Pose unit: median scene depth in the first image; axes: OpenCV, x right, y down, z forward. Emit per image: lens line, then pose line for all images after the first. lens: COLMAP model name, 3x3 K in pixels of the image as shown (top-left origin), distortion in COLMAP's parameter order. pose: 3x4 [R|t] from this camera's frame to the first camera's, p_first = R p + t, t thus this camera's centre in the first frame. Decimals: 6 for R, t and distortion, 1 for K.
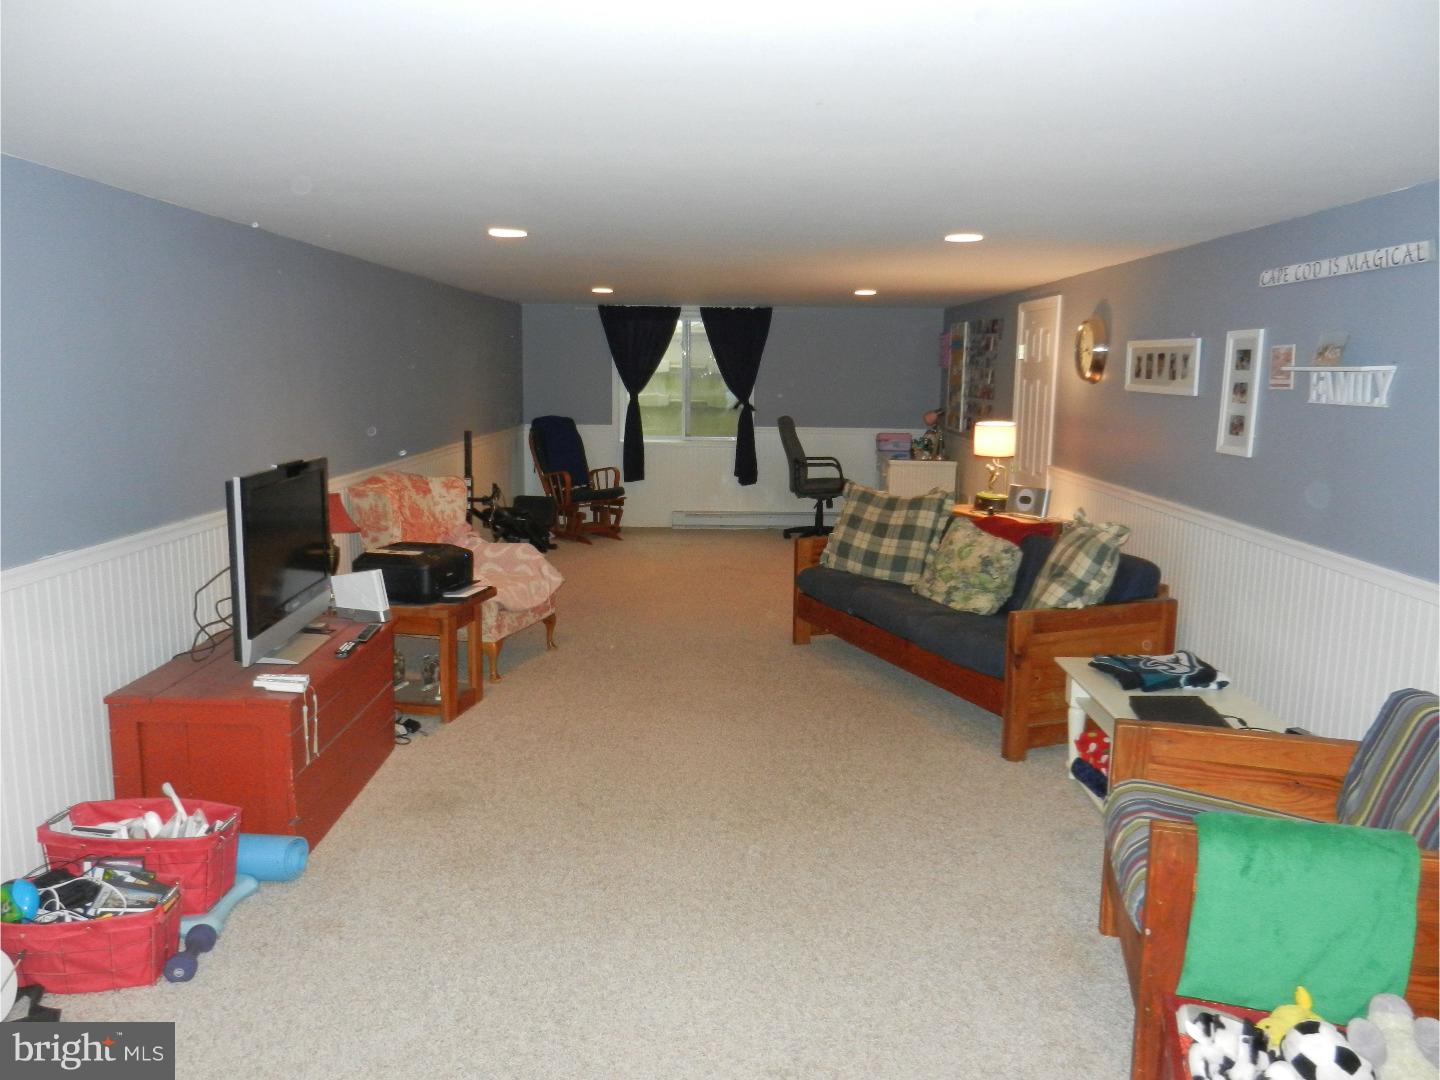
lens RADIAL K [[1063.2, 0, 719.3], [0, 1063.2, 538.1], [0, 0, 1]] dist [-0.008269, 0.016691]
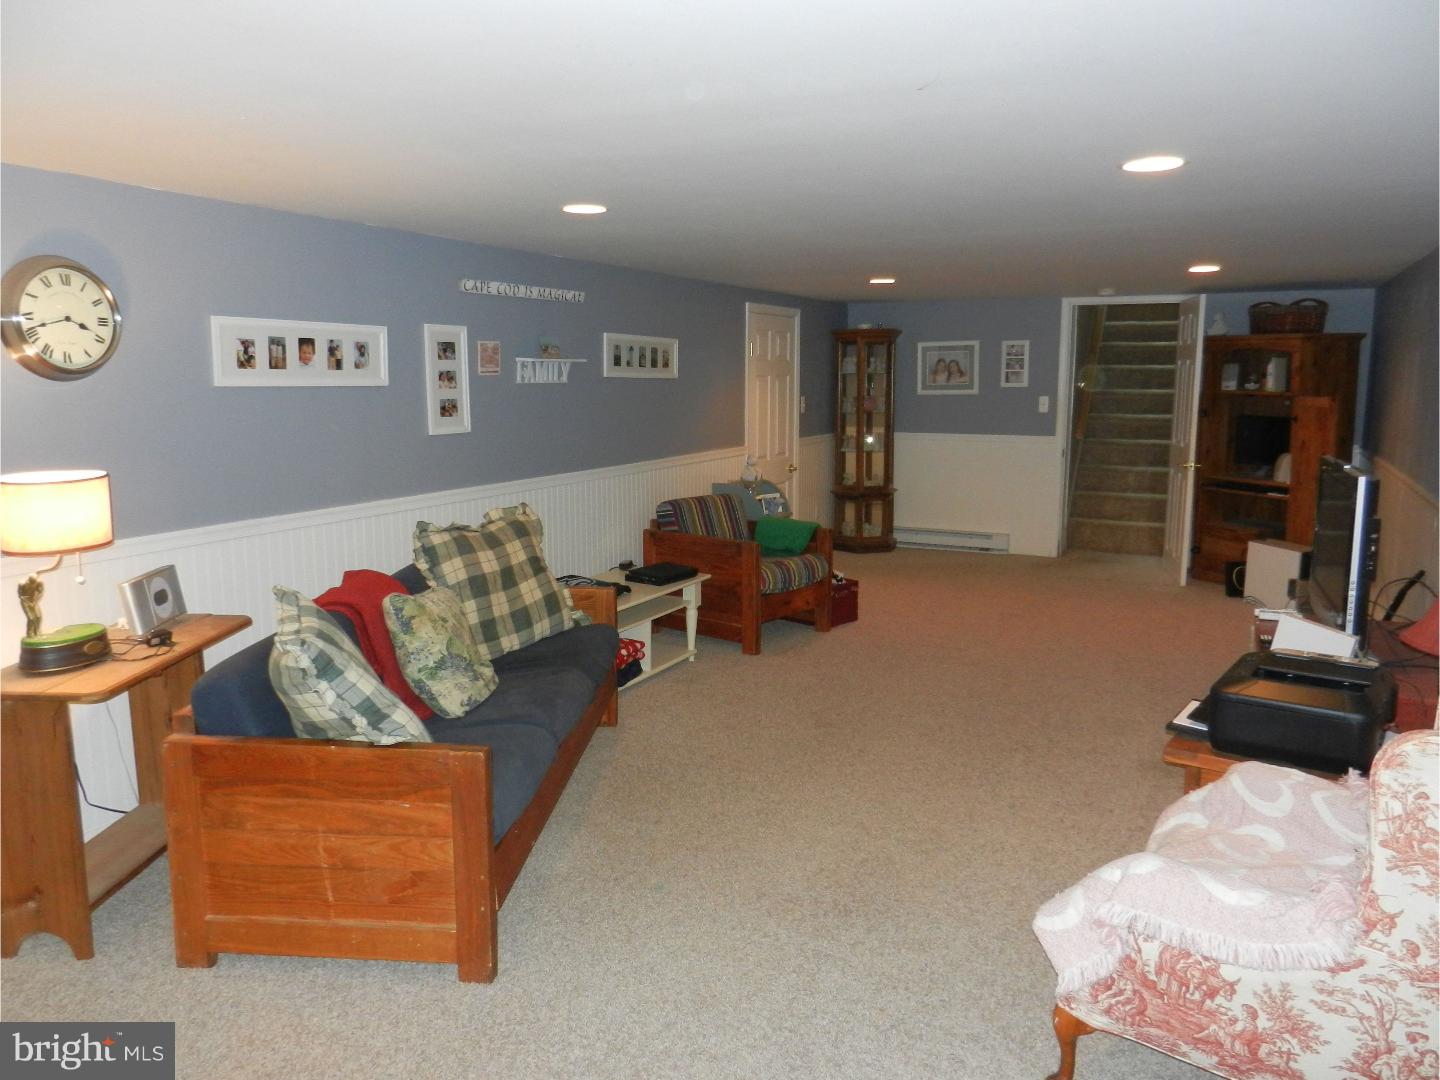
lens RADIAL K [[1063.2, 0, 719.3], [0, 1063.2, 538.7], [0, 0, 1]] dist [-0.008269, 0.016691]
pose [[-0.893629, -0.081864, 0.441276, -0.317521], [0.059902, 0.952671, 0.298045, -0.319718], [-0.444790, 0.292775, -0.846431, 2.030818]]
